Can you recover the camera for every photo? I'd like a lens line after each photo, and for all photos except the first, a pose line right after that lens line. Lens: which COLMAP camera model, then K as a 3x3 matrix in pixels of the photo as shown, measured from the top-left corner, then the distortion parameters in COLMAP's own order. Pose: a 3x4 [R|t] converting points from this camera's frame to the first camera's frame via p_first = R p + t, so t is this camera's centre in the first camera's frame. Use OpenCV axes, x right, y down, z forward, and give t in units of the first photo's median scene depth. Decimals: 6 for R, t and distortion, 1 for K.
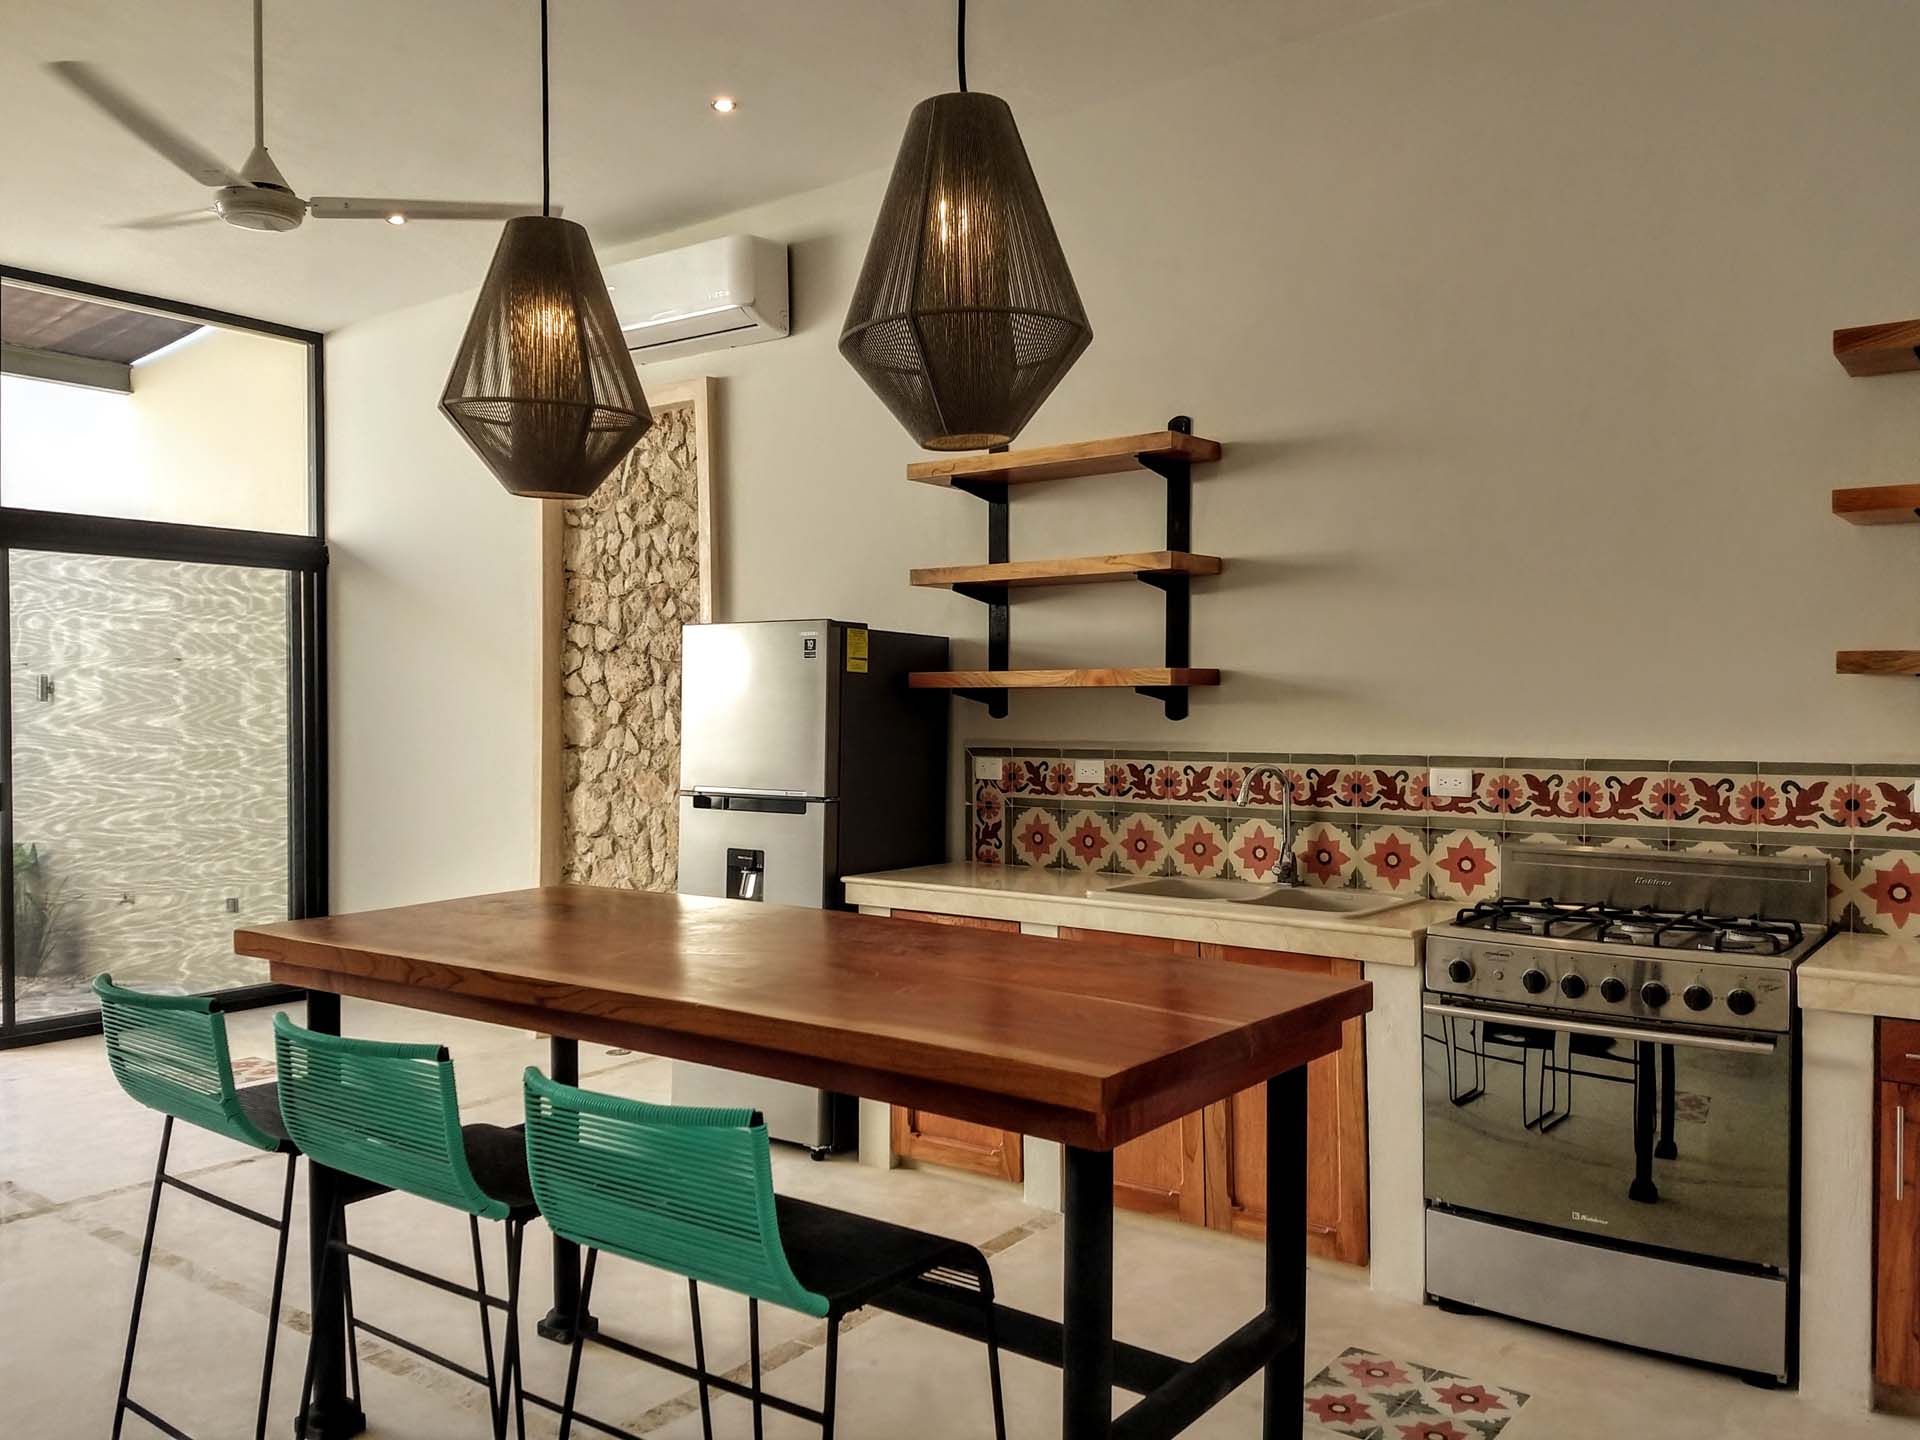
lens RADIAL K [[1504.5, 0, 994.3], [0, 1504.5, 713.6], [0, 0, 1]] dist [0.375554, -0.771647]
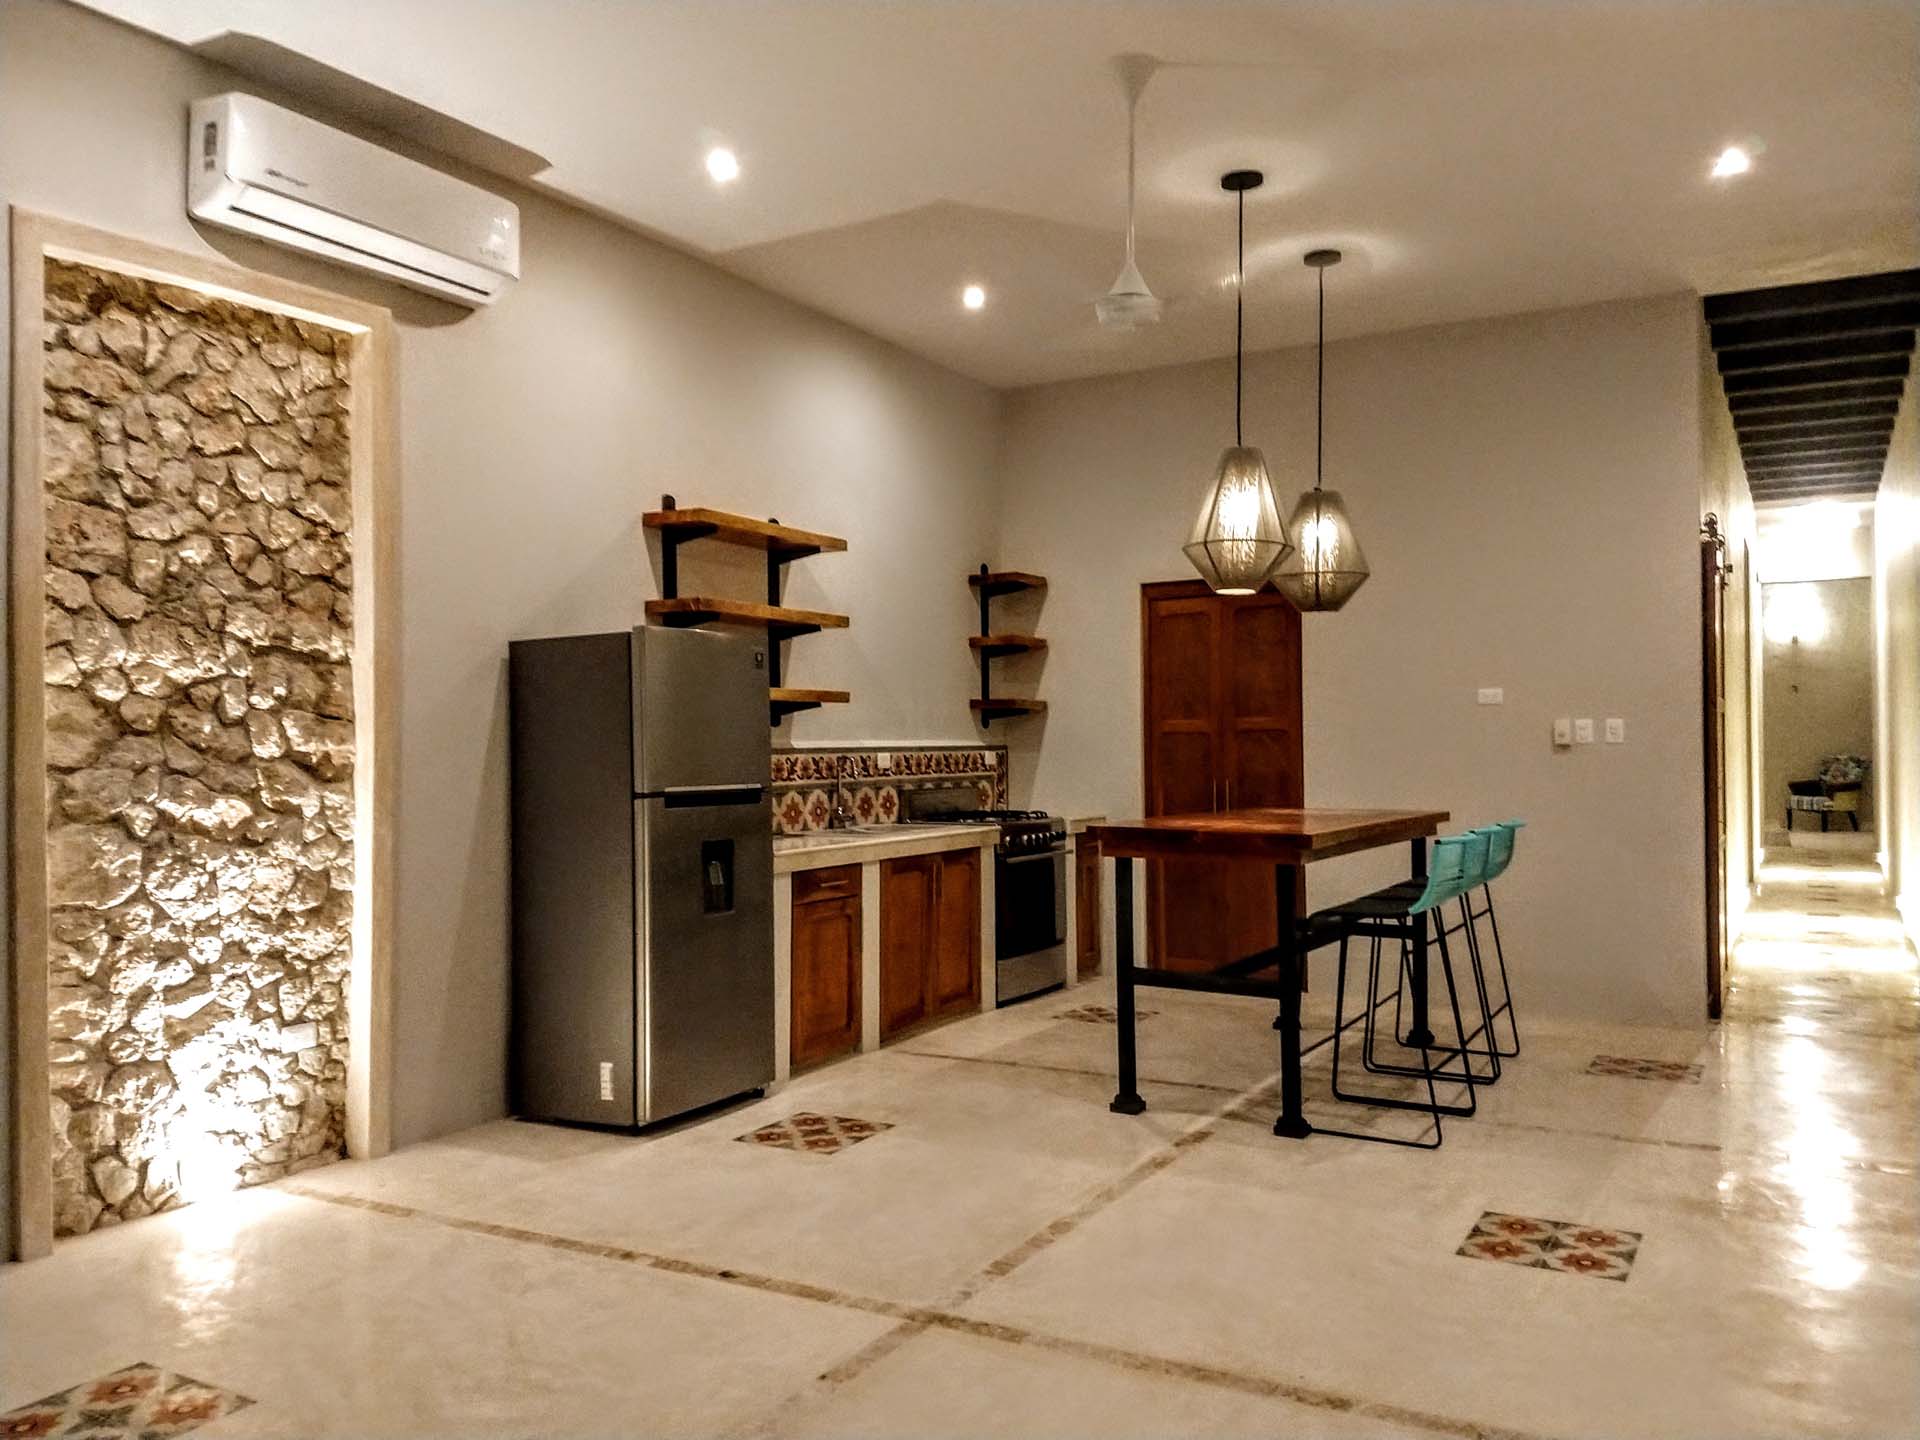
lens RADIAL K [[1433.8, 0, 960.0], [0, 1433.8, 720.0], [0, 0, 1]] dist [0.226854, -0.419809]
pose [[-0.125046, 0.020898, 0.991931, -1.303783], [0.013066, 0.999726, -0.019415, 0.027959], [-0.992065, 0.010533, -0.125285, 1.032219]]
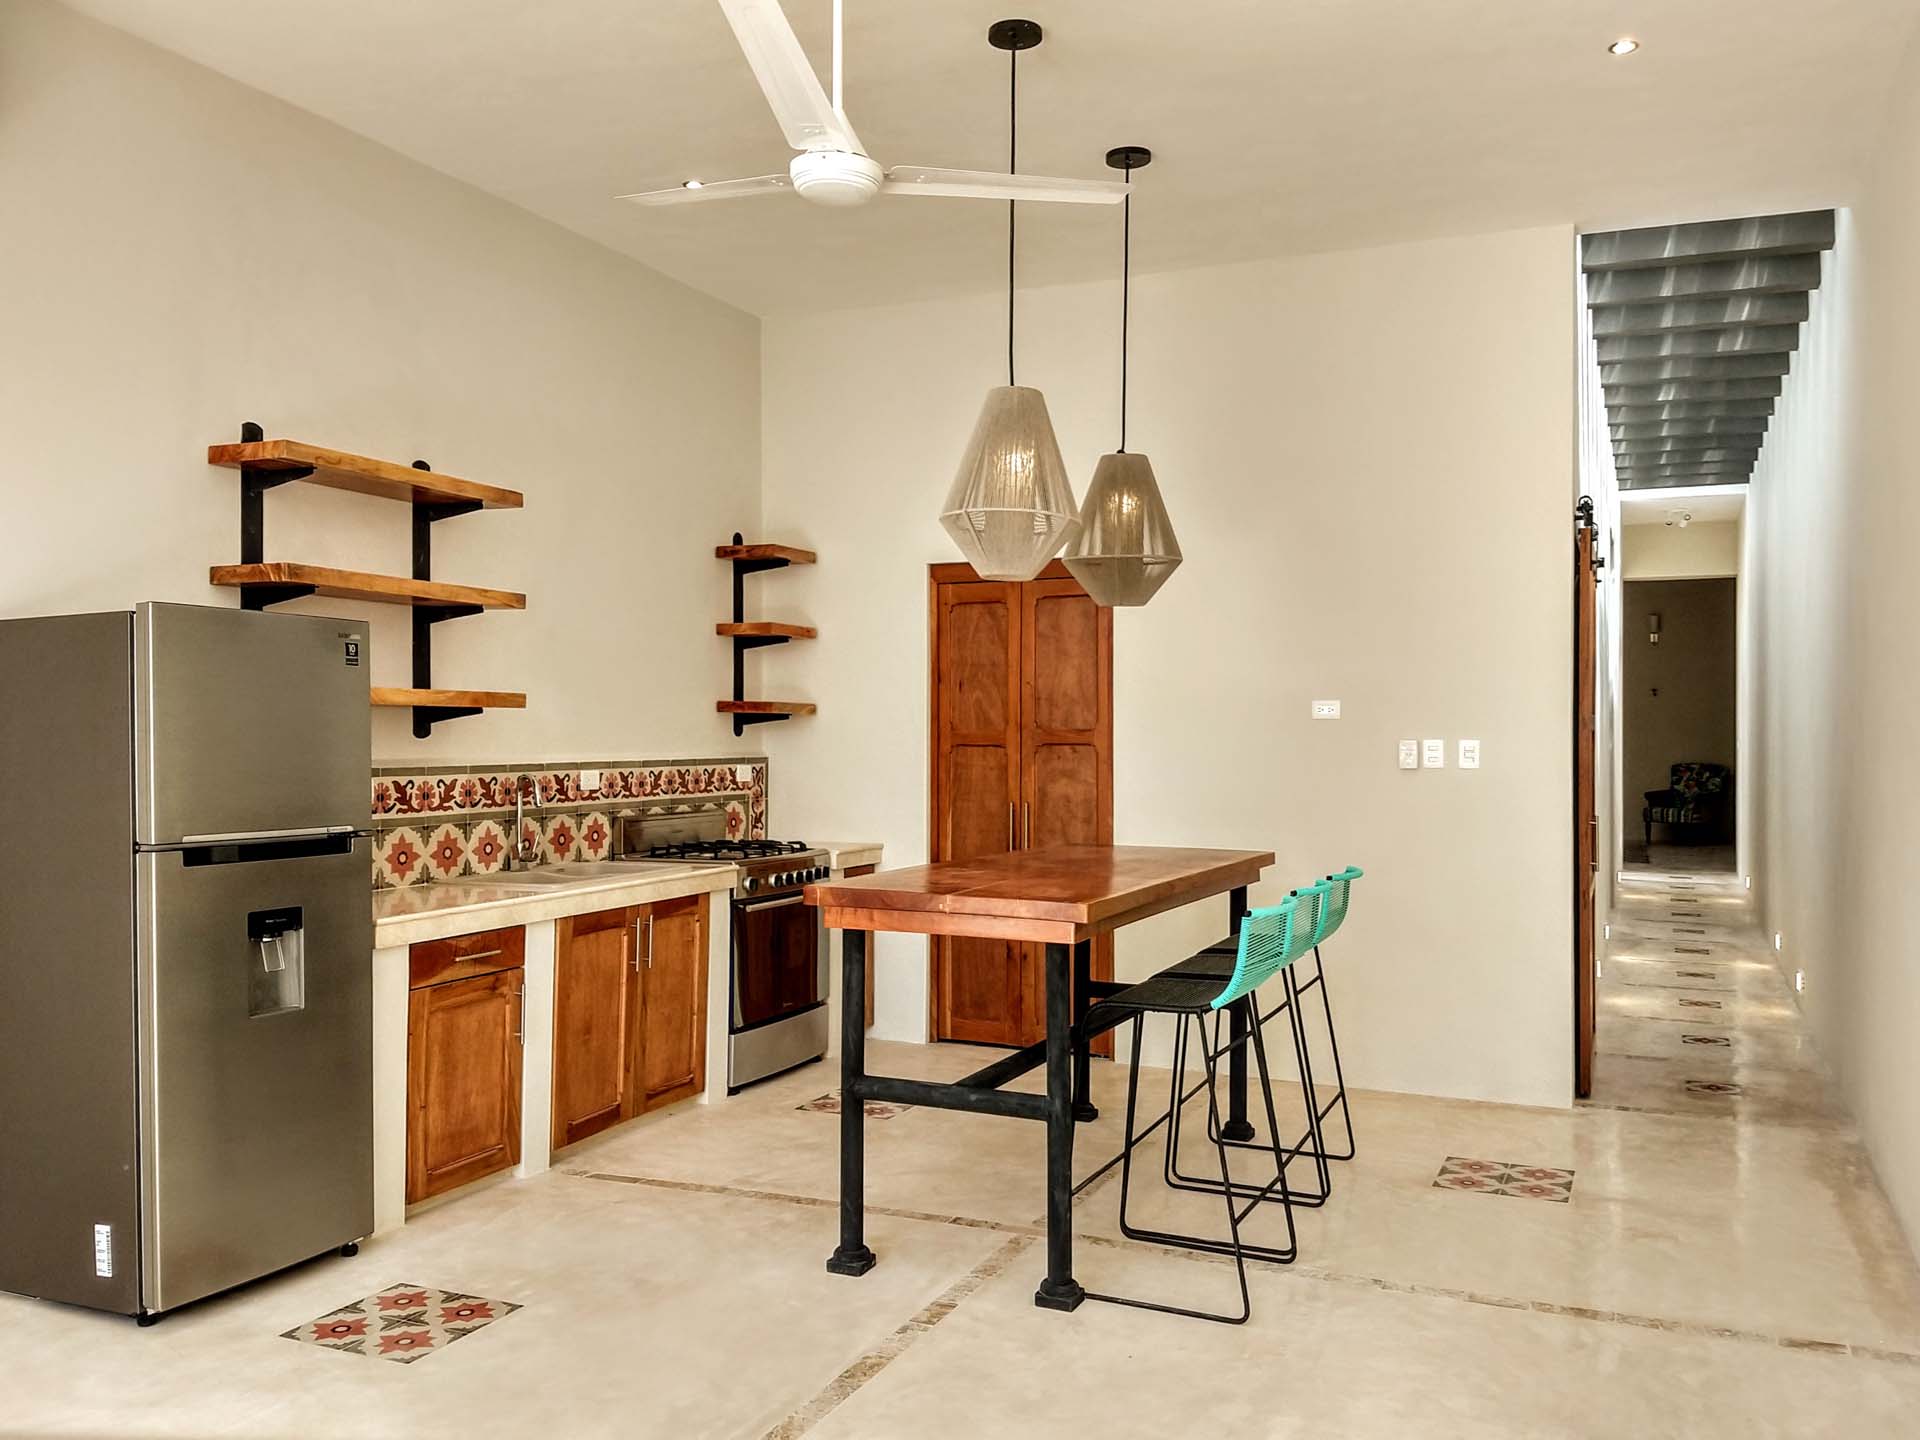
lens RADIAL K [[1524.9, 0, 980.0], [0, 1524.9, 719.3], [0, 0, 1]] dist [0.232416, -0.427897]
pose [[-0.240529, 0.011566, 0.970573, -1.094043], [0.002515, 0.999933, -0.011293, 0.004638], [-0.970639, -0.000275, -0.240542, 0.912264]]
